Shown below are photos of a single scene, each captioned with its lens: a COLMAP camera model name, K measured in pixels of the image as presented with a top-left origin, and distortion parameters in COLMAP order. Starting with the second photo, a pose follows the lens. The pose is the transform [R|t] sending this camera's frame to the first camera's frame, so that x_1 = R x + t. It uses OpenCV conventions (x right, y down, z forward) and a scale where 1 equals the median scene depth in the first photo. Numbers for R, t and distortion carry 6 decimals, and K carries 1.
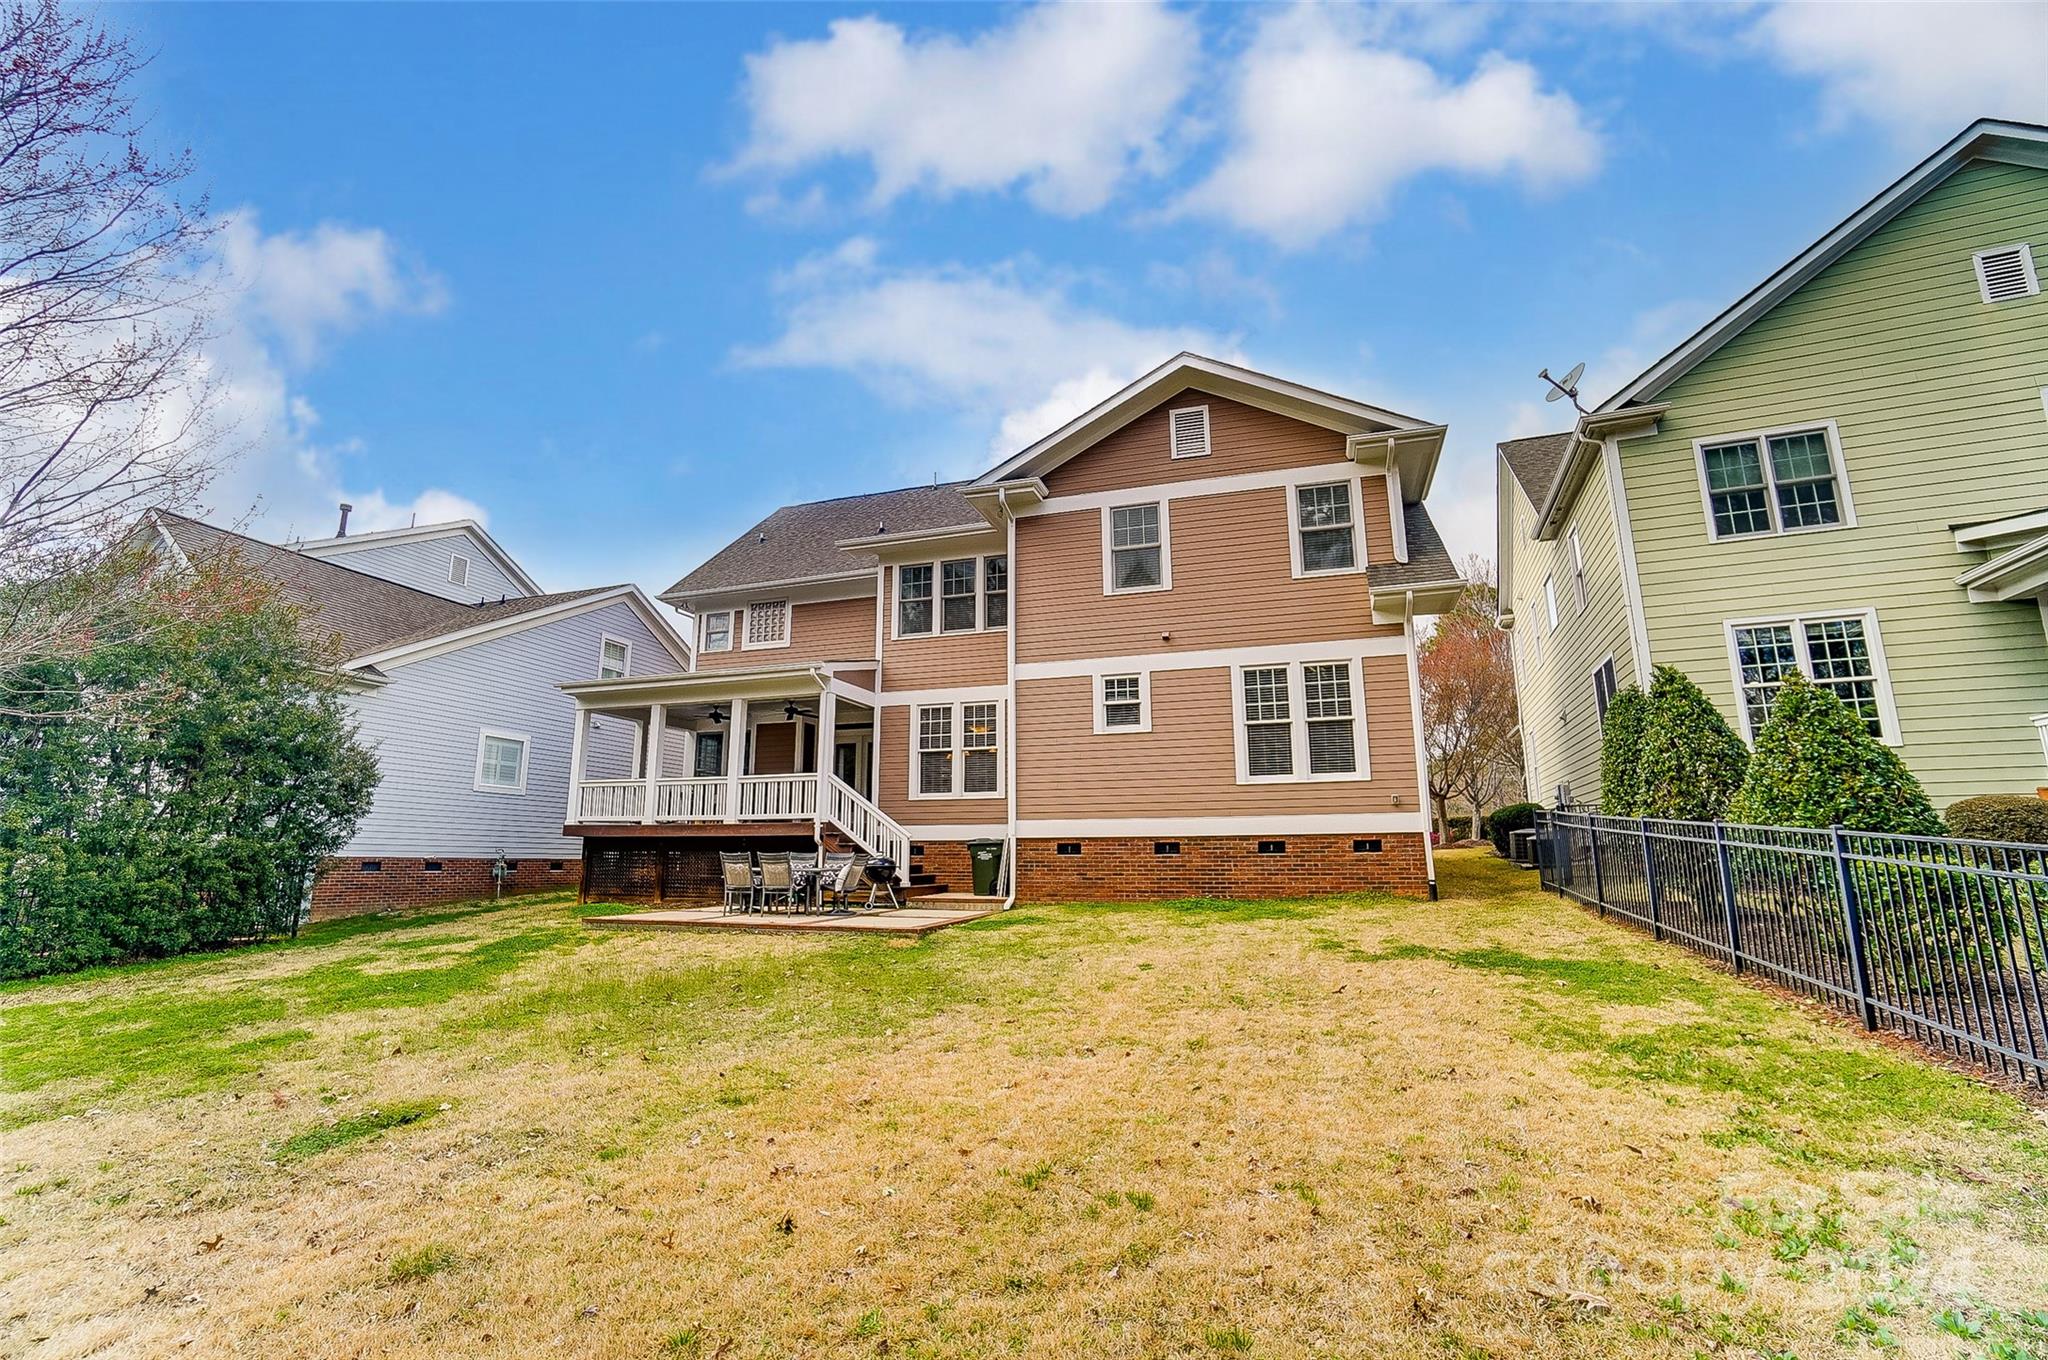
lens RADIAL K [[906.6, 0, 1024.0], [0, 906.6, 680.0], [0, 0, 1]] dist [-0.067568, 0.026489]
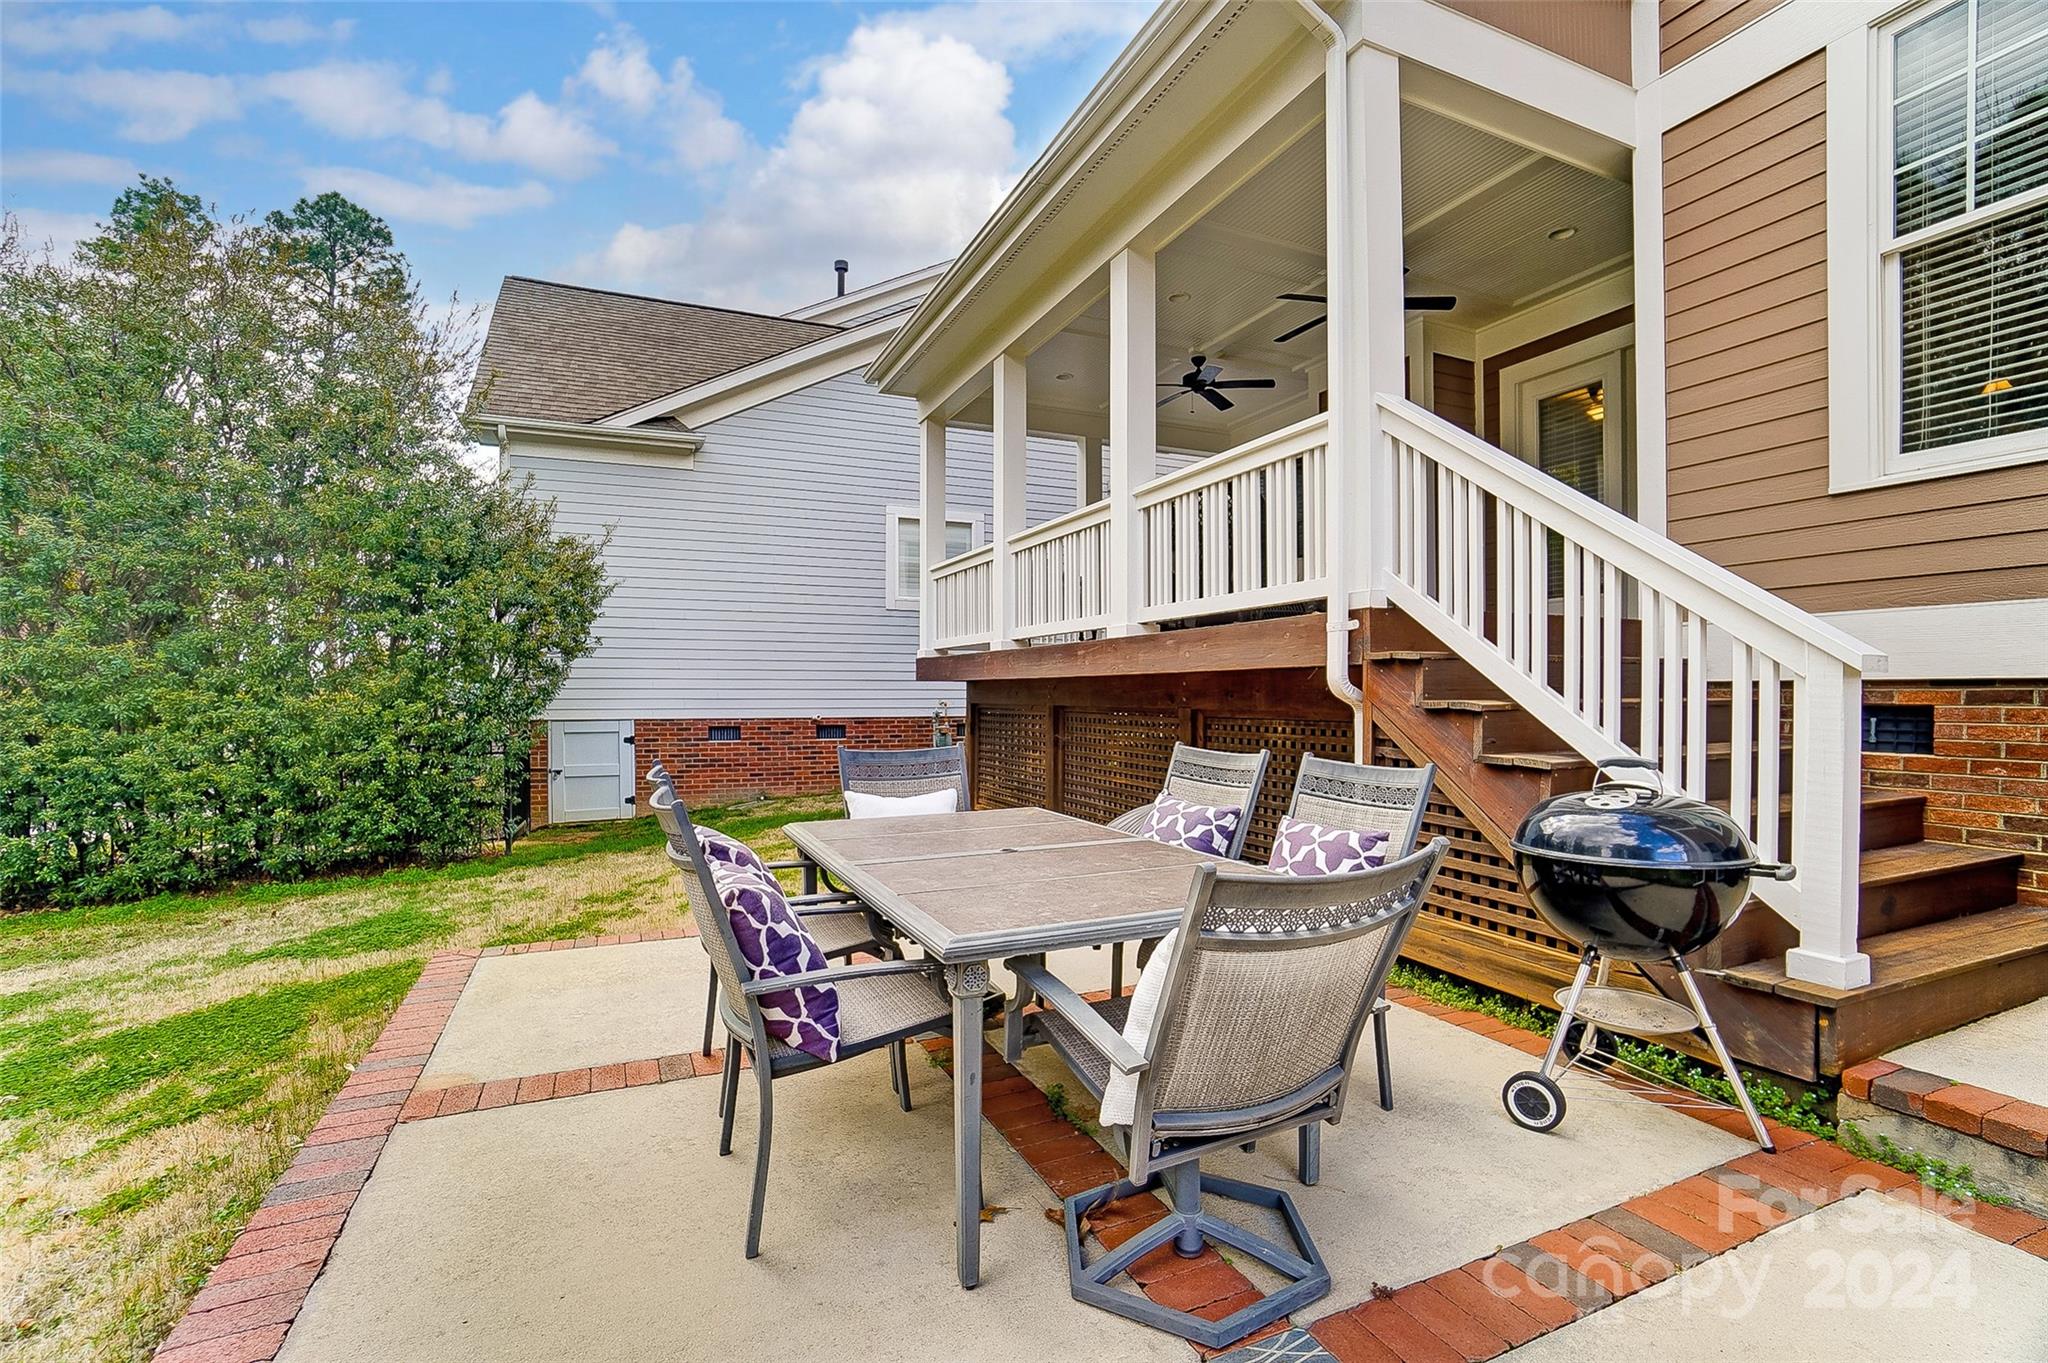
lens RADIAL K [[906.6, 0, 1024.0], [0, 906.6, 681.5], [0, 0, 1]] dist [-0.067568, 0.026489]
pose [[0.652174, -0.007775, -0.758030, -0.111246], [0.152970, 0.980727, 0.121550, 0.142063], [0.742475, -0.195228, 0.640794, 0.827245]]
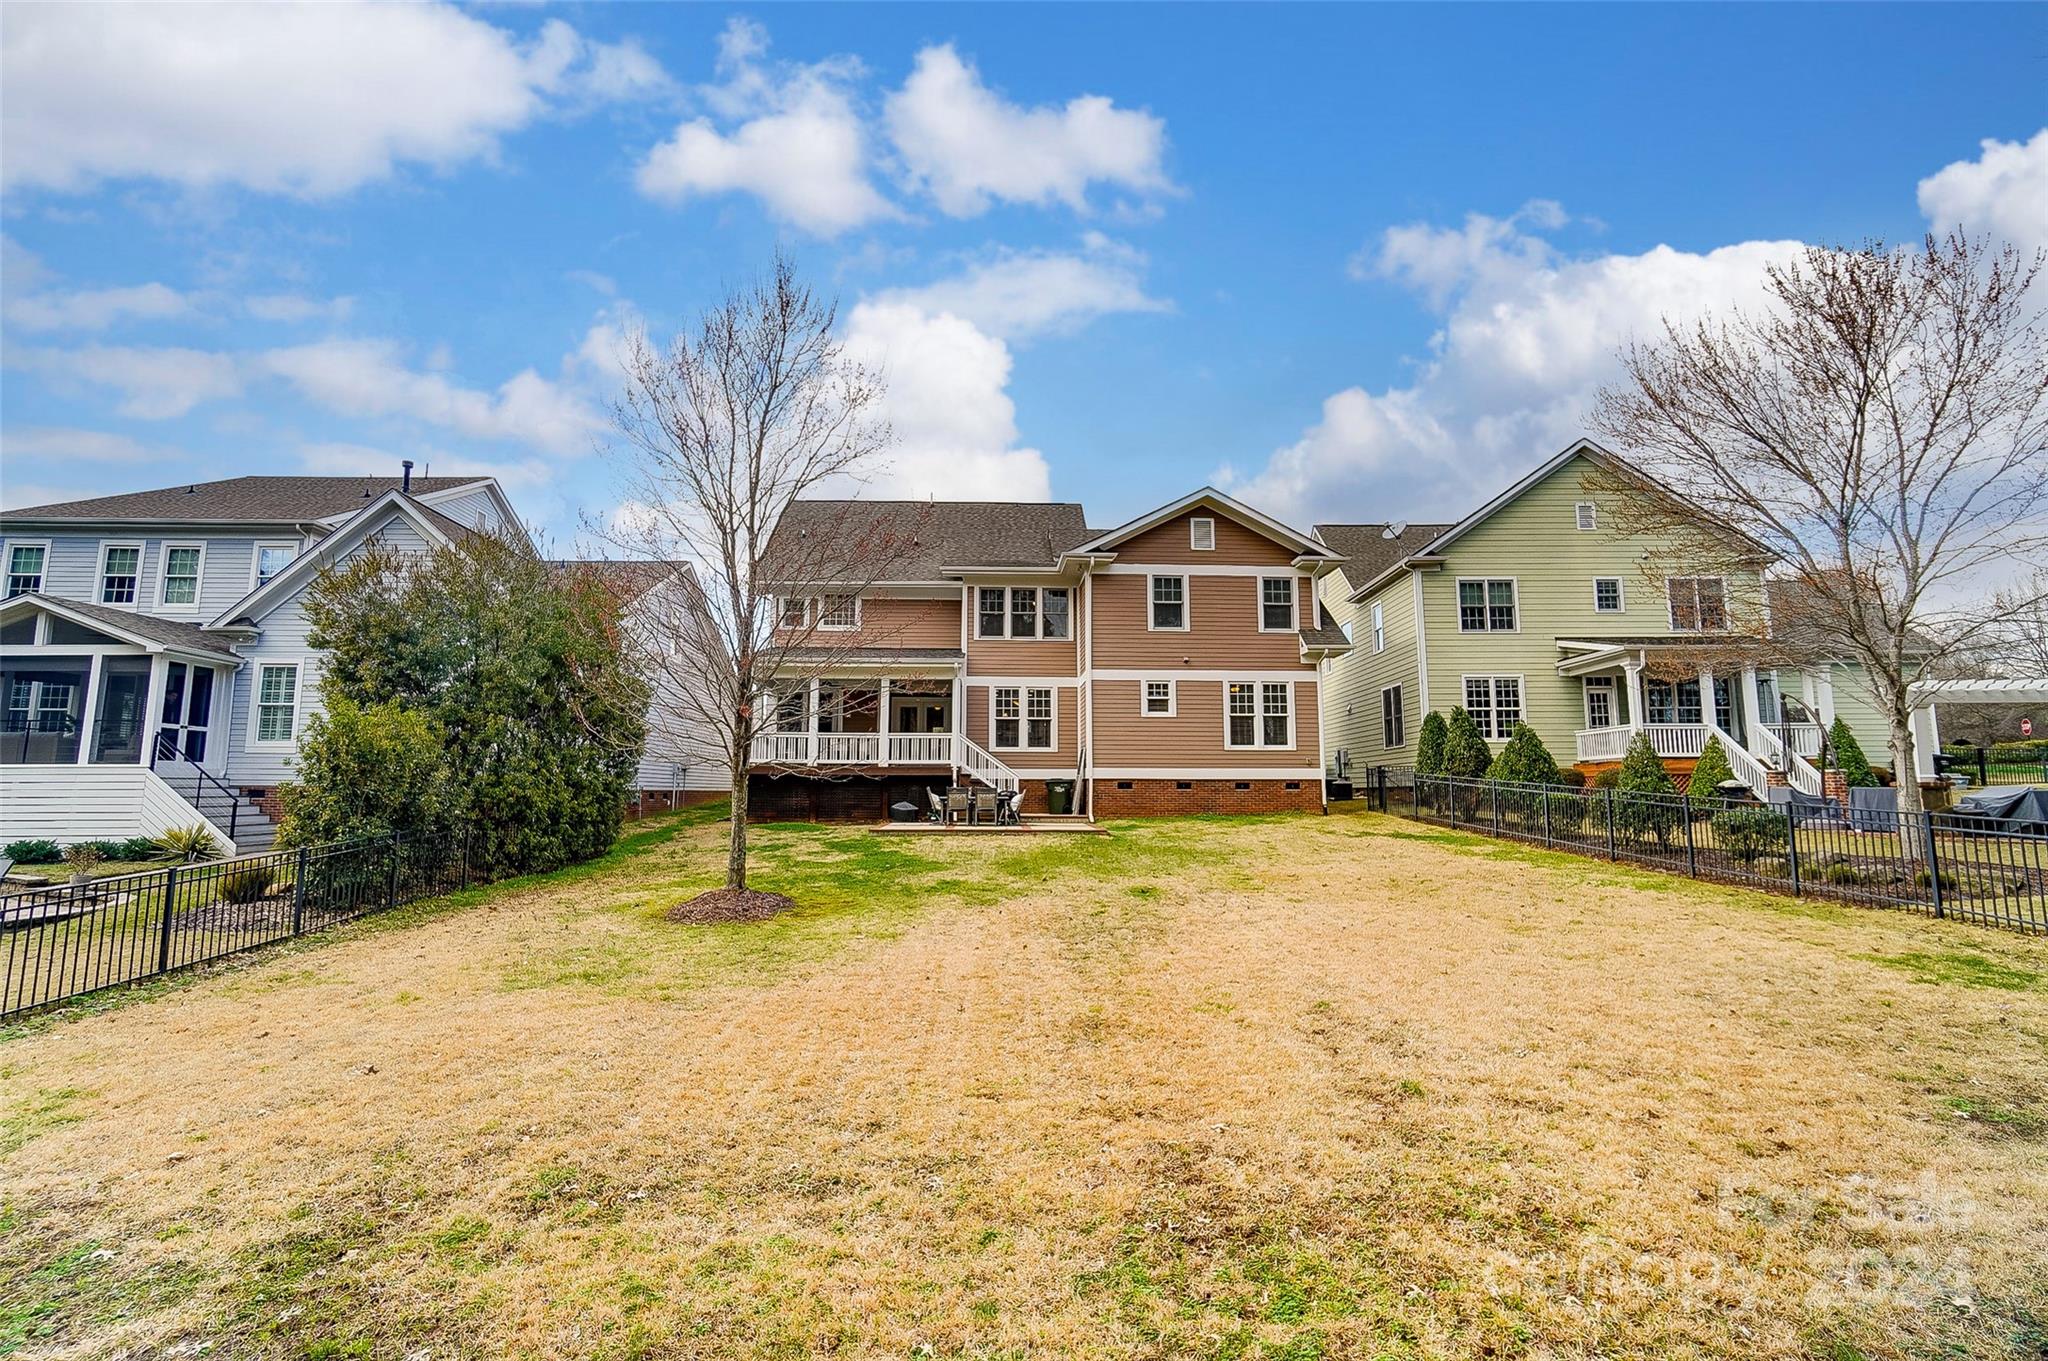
lens RADIAL K [[906.6, 0, 1024.0], [0, 906.6, 680.5], [0, 0, 1]] dist [-0.067568, 0.026489]
pose [[0.938140, 0.045767, 0.343219, -0.681385], [-0.072779, 0.995147, 0.066231, -0.097782], [-0.338522, -0.087113, 0.936918, -0.457113]]
